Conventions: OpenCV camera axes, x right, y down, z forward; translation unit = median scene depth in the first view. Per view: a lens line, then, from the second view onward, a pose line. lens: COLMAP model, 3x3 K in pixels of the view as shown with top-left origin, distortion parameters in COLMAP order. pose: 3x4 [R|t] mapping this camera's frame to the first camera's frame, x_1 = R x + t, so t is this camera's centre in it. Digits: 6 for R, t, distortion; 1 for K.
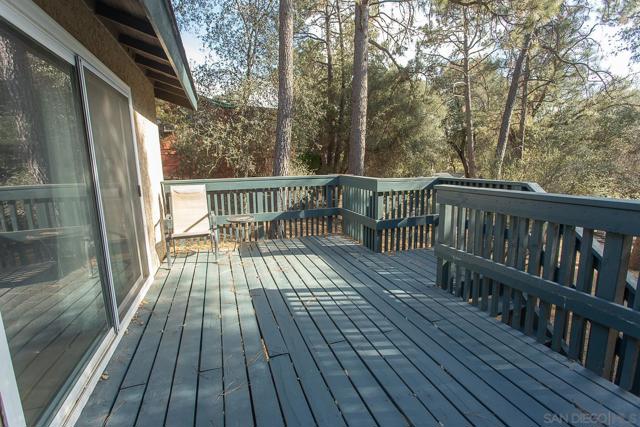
lens RADIAL K [[307.2, 0, 320.0], [0, 307.2, 213.5], [0, 0, 1]] dist [-0.006315, 0.000277]
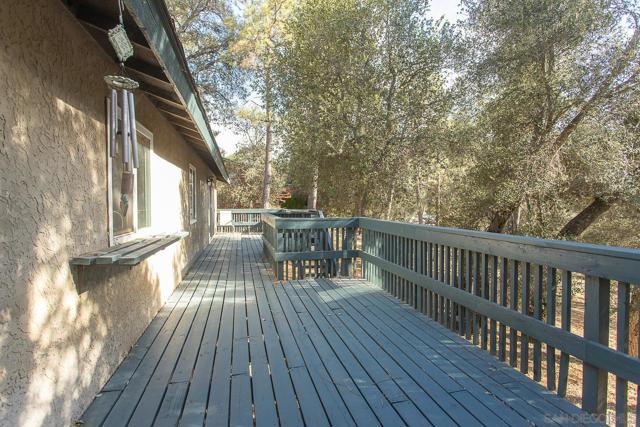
lens RADIAL K [[307.2, 0, 320.0], [0, 307.2, 213.5], [0, 0, 1]] dist [-0.006315, 0.000277]
pose [[0.996941, 0.031329, -0.071609, 0.424931], [-0.040801, 0.990019, -0.134898, 0.187030], [0.066668, 0.137407, 0.988269, -1.148404]]
